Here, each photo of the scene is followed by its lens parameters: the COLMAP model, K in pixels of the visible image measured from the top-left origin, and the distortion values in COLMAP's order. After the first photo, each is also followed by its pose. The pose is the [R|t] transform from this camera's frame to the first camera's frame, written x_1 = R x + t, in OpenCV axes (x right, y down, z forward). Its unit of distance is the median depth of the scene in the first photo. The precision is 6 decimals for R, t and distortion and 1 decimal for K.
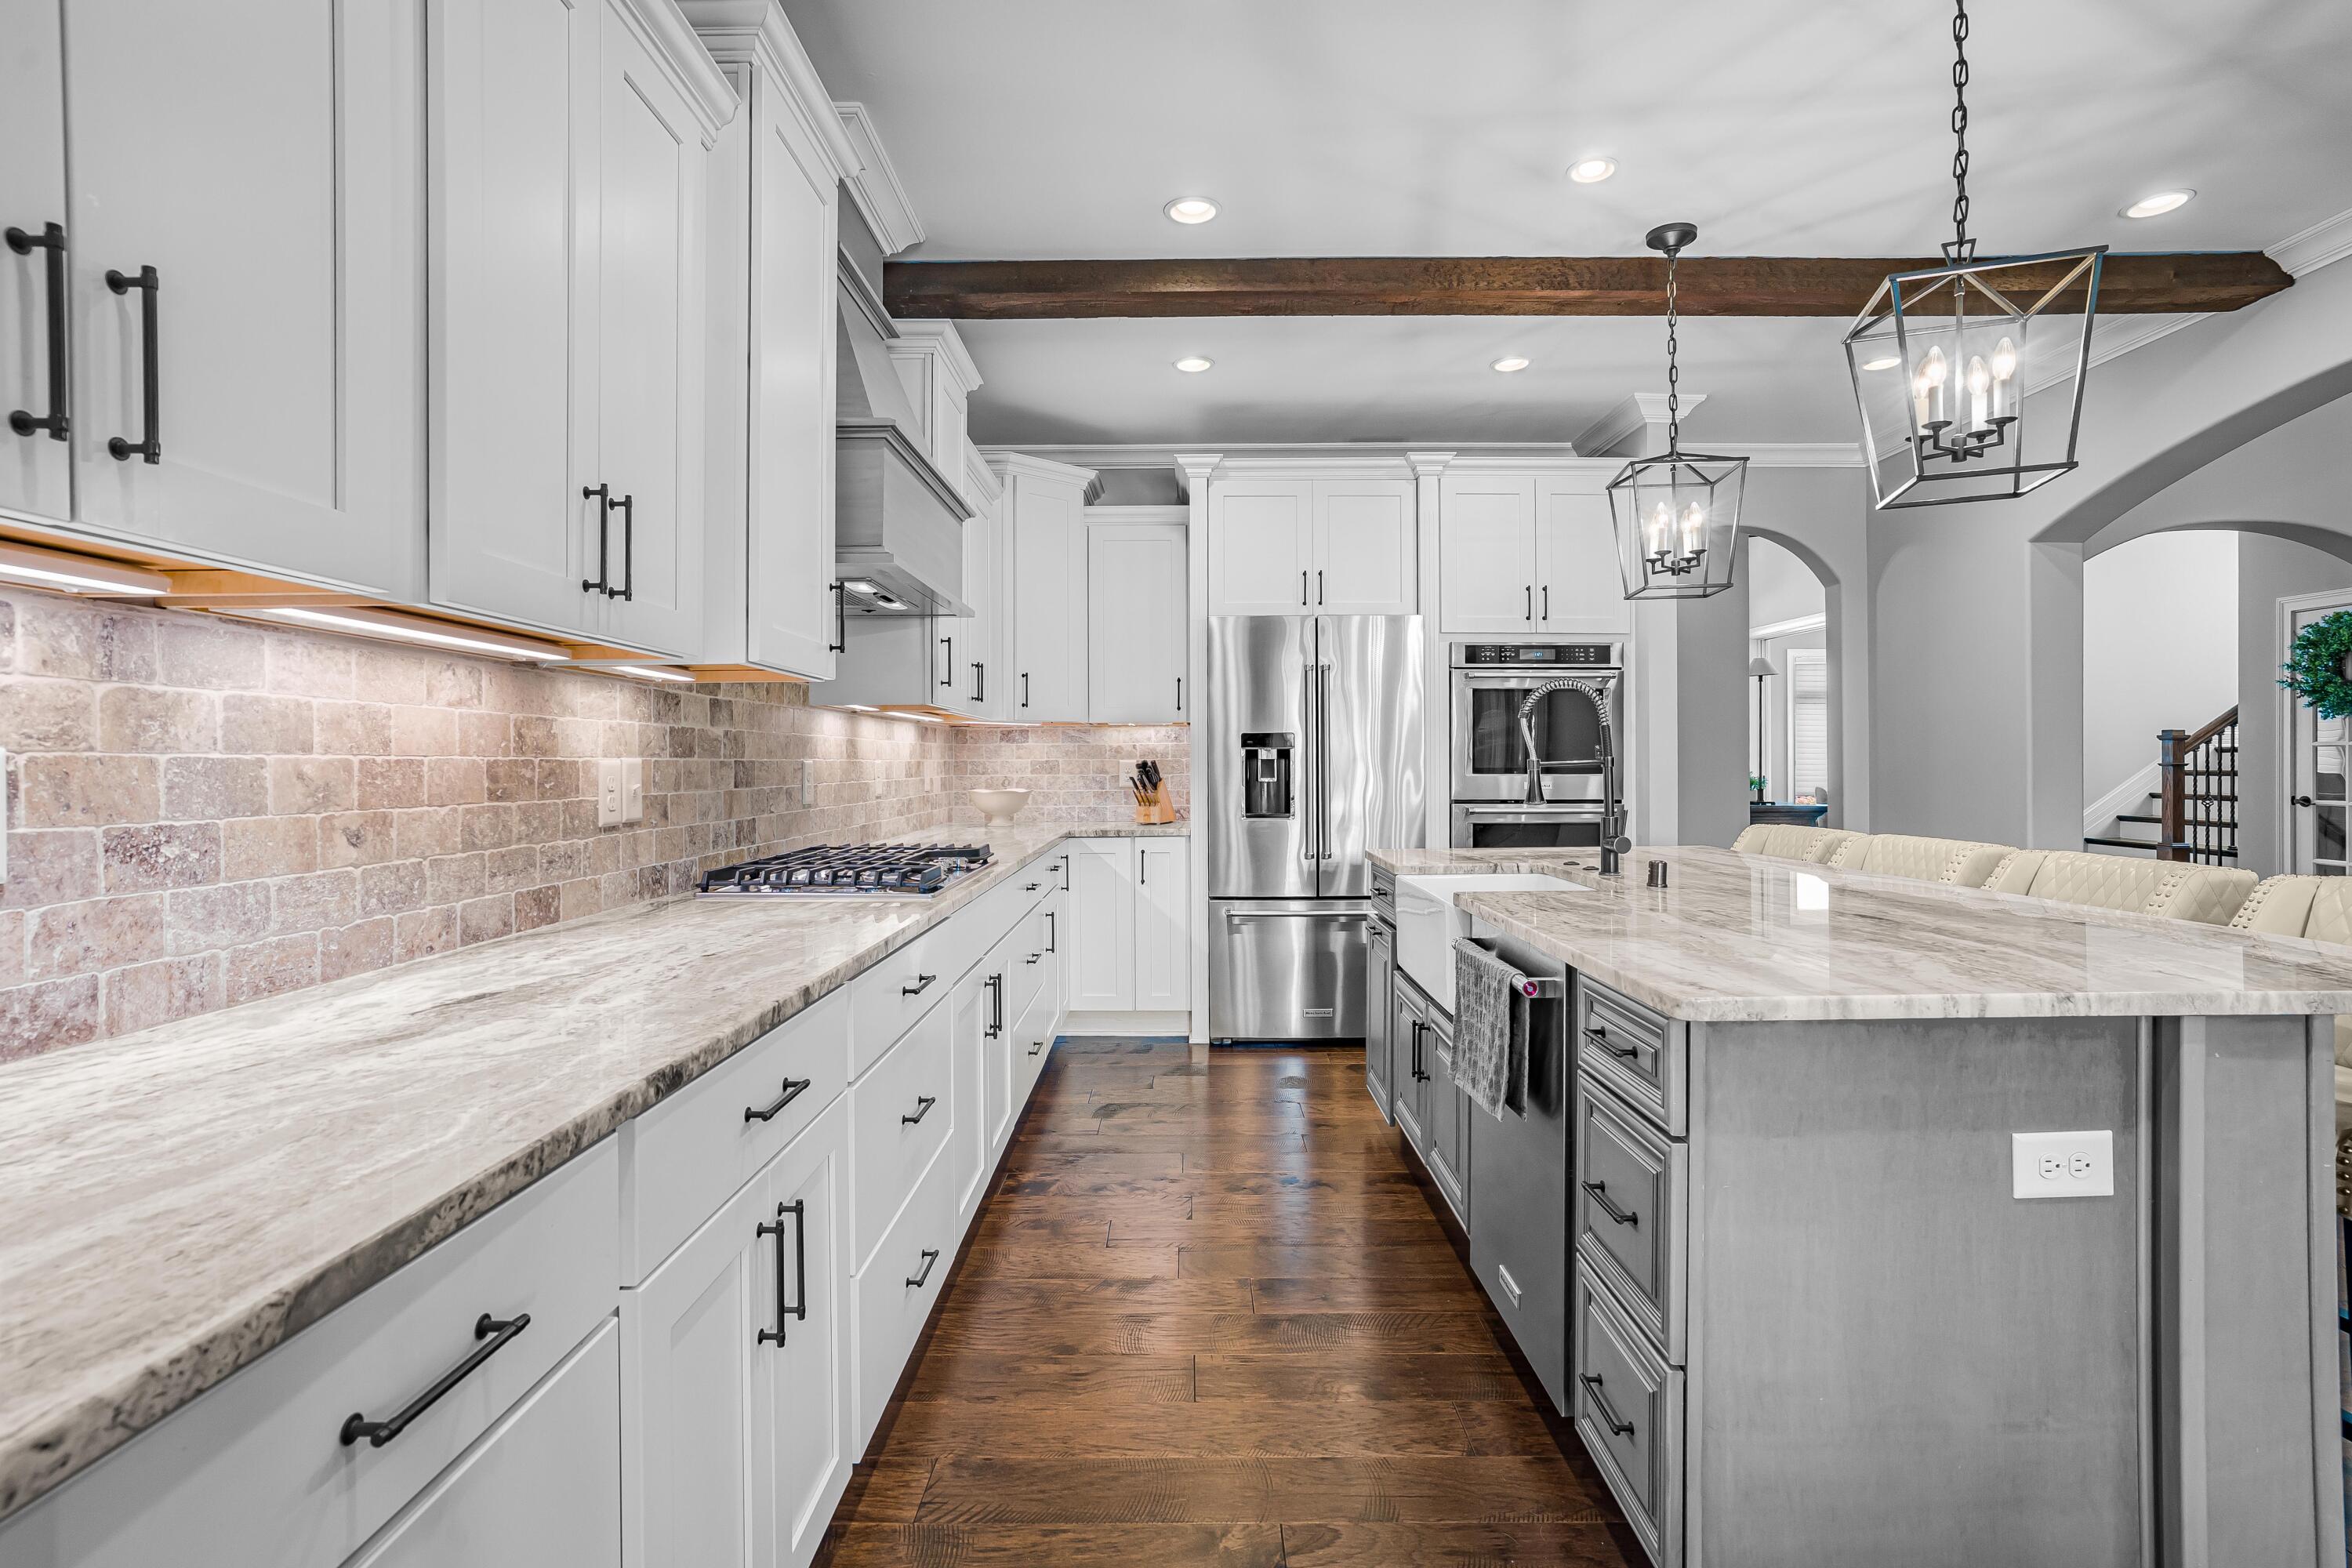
lens RADIAL K [[1148.1, 0, 1172.7], [0, 1148.1, 771.2], [0, 0, 1]] dist [-0.008983, 0.001962]
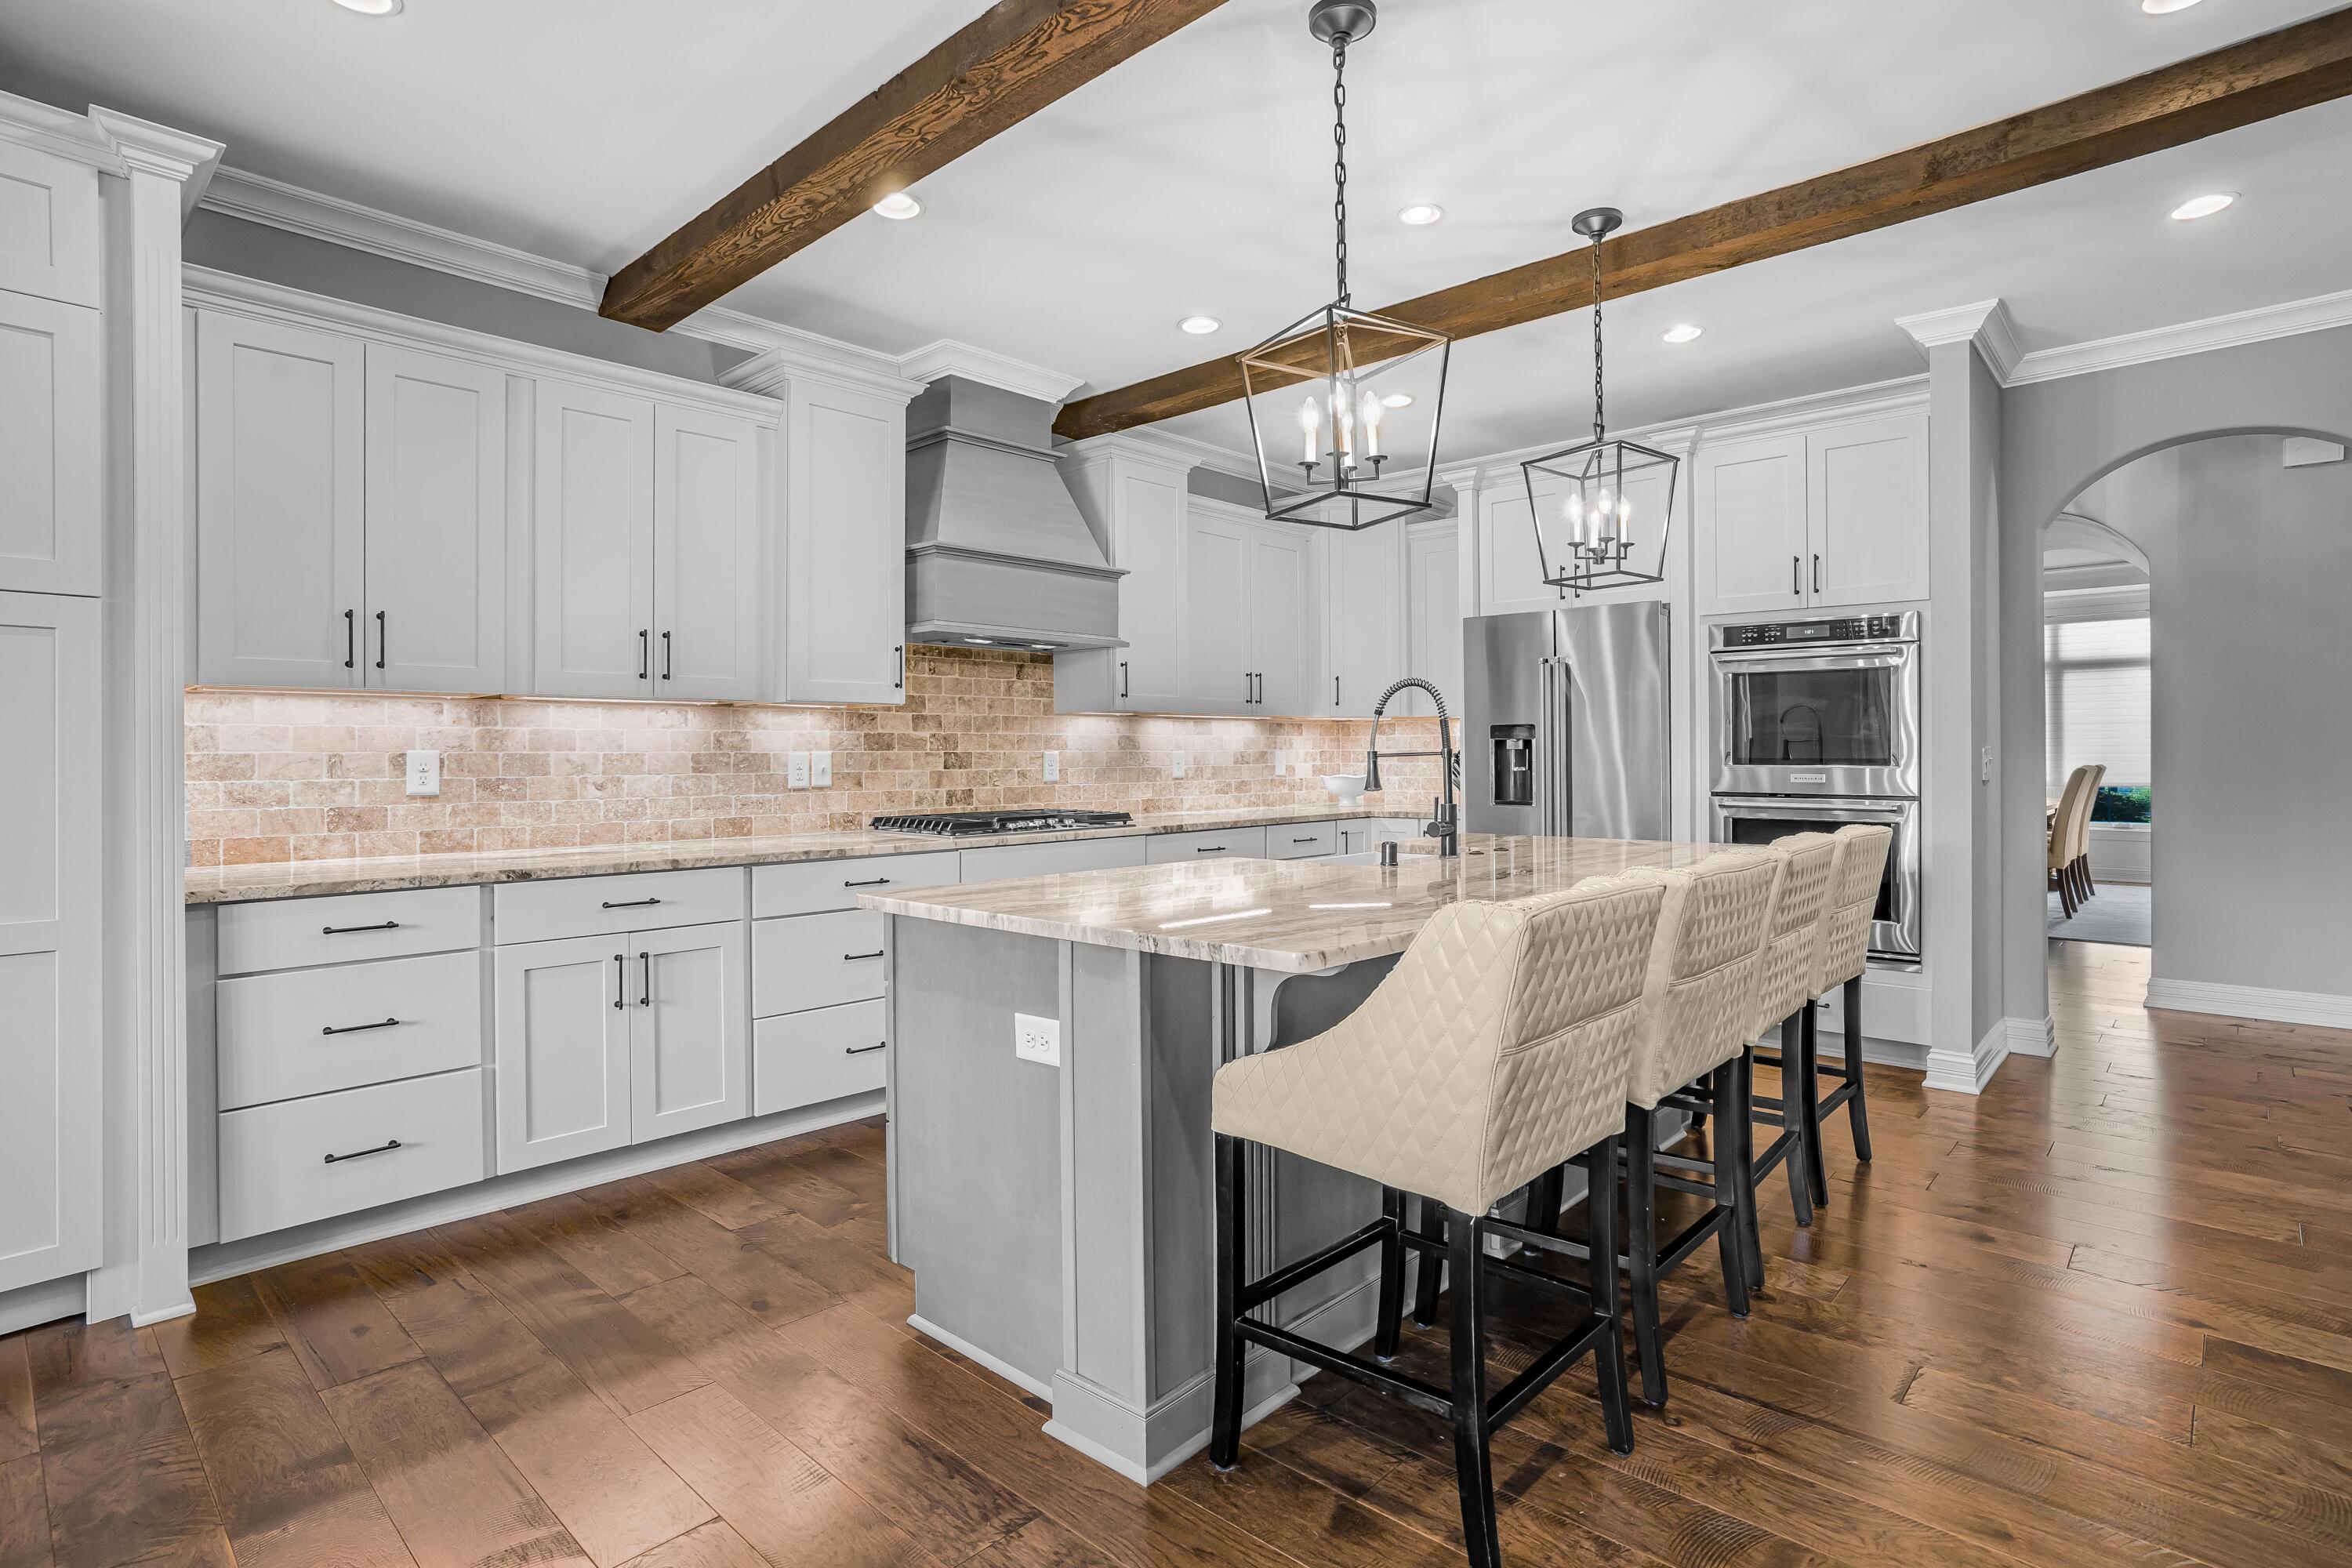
lens RADIAL K [[1148.1, 0, 1168.8], [0, 1148.1, 771.7], [0, 0, 1]] dist [-0.008983, 0.001962]
pose [[0.739347, 0.014369, -0.673171, 1.083988], [-0.005274, 0.999865, 0.015550, -0.009585], [0.673304, -0.007947, 0.739323, 0.024876]]
